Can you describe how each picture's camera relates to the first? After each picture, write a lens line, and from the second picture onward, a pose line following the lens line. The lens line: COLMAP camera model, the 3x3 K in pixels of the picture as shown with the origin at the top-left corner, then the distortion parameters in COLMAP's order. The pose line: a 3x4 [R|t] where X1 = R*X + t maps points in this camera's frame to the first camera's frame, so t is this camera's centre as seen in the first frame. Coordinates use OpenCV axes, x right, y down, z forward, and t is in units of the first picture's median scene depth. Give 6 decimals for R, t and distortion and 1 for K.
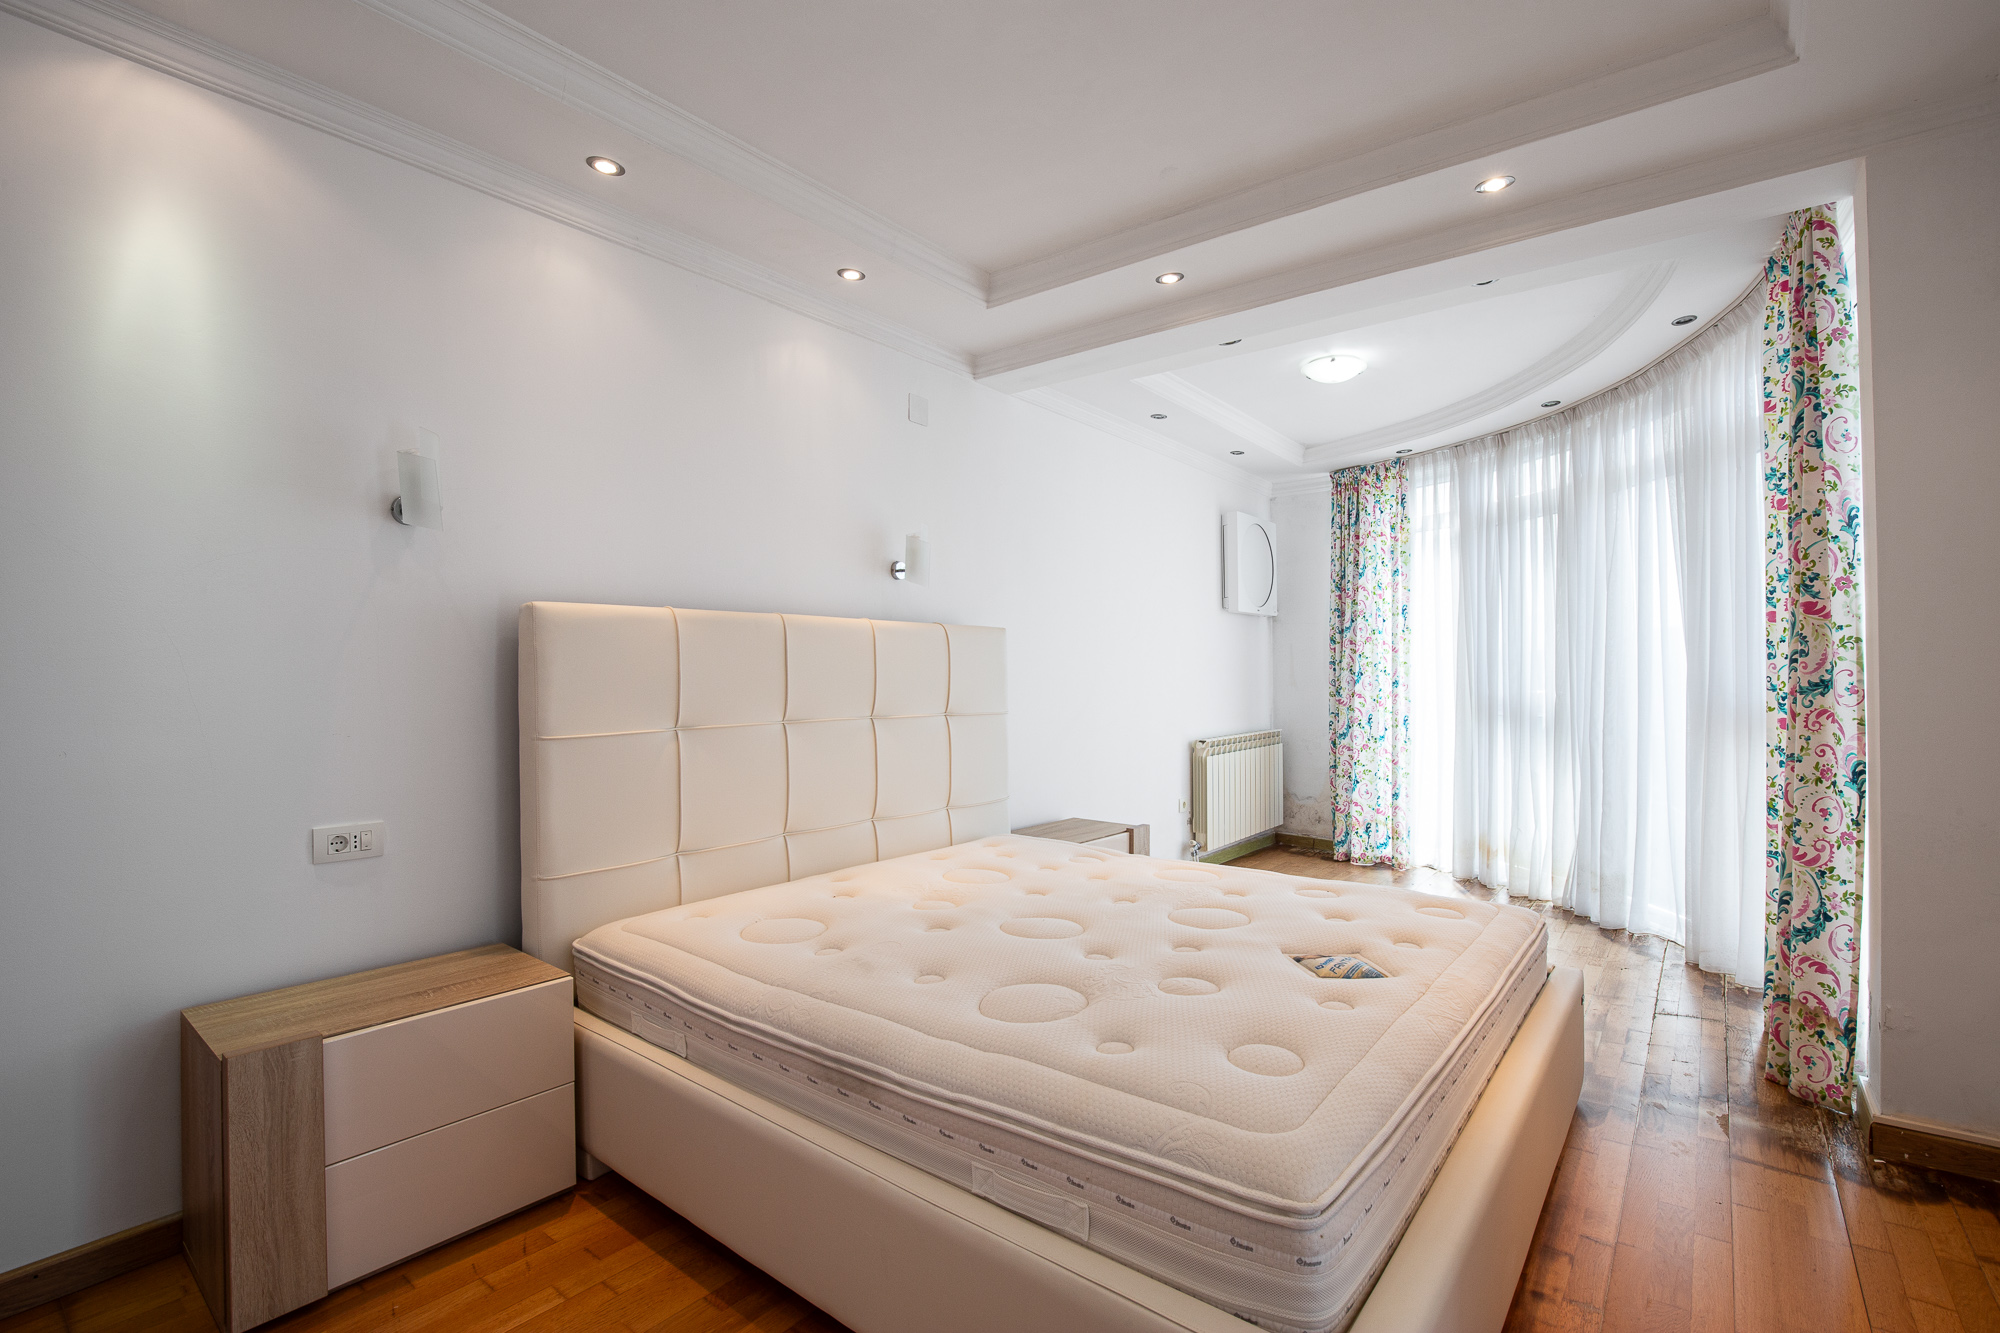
lens RADIAL K [[901.3, 0, 999.8], [0, 901.3, 676.0], [0, 0, 1]] dist [-0.022479, 0.000236]
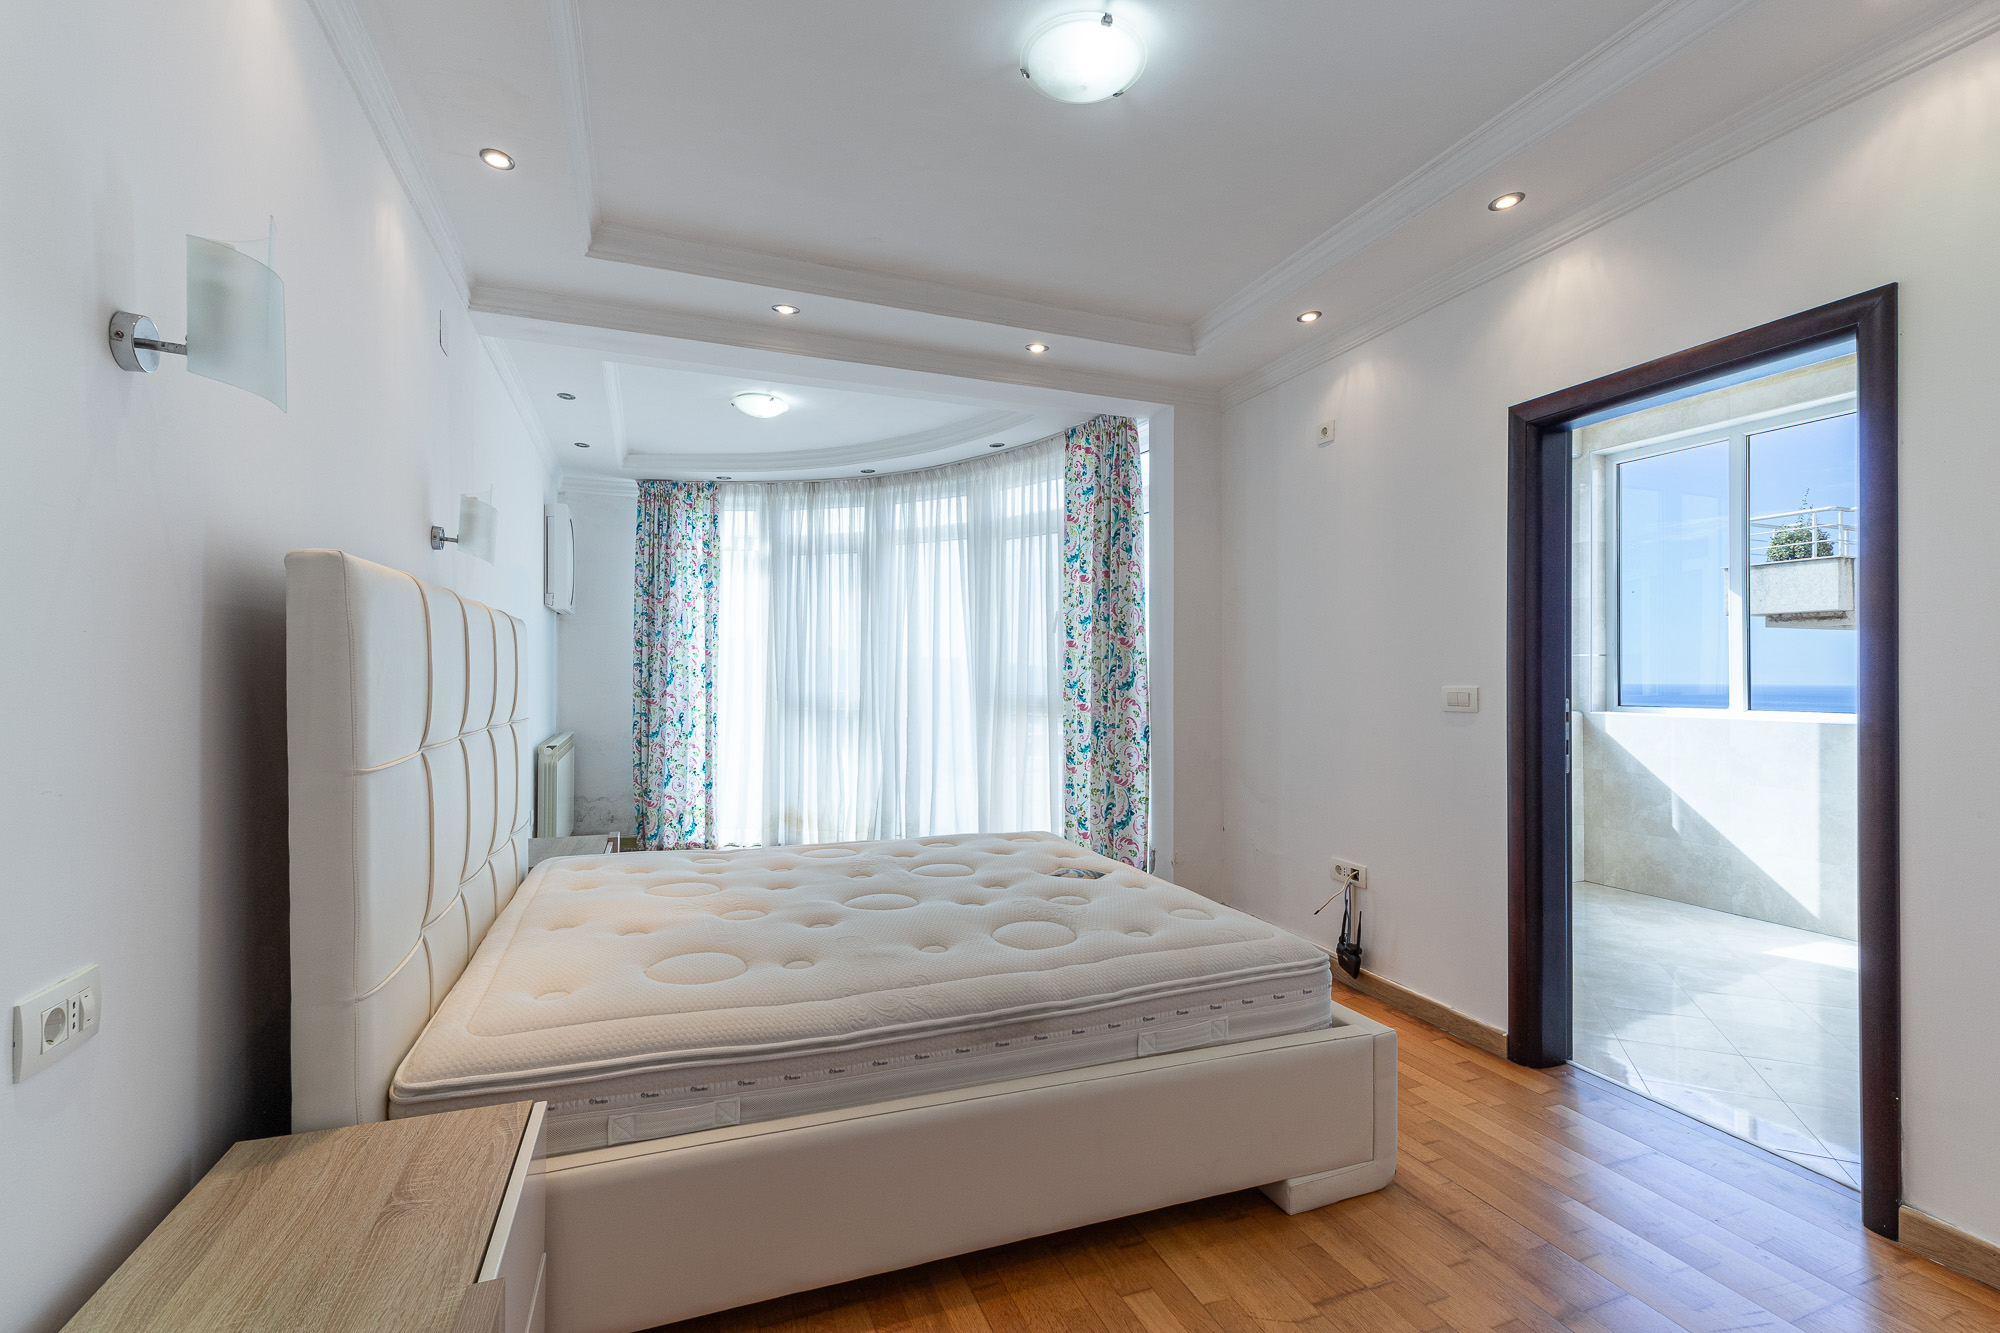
lens RADIAL K [[901.3, 0, 999.8], [0, 901.3, 676.0], [0, 0, 1]] dist [-0.022479, 0.000236]
pose [[0.514163, 0.007317, 0.857661, -0.377309], [-0.005703, 0.999971, -0.005112, 0.001967], [-0.857674, -0.002263, 0.514189, 0.137886]]
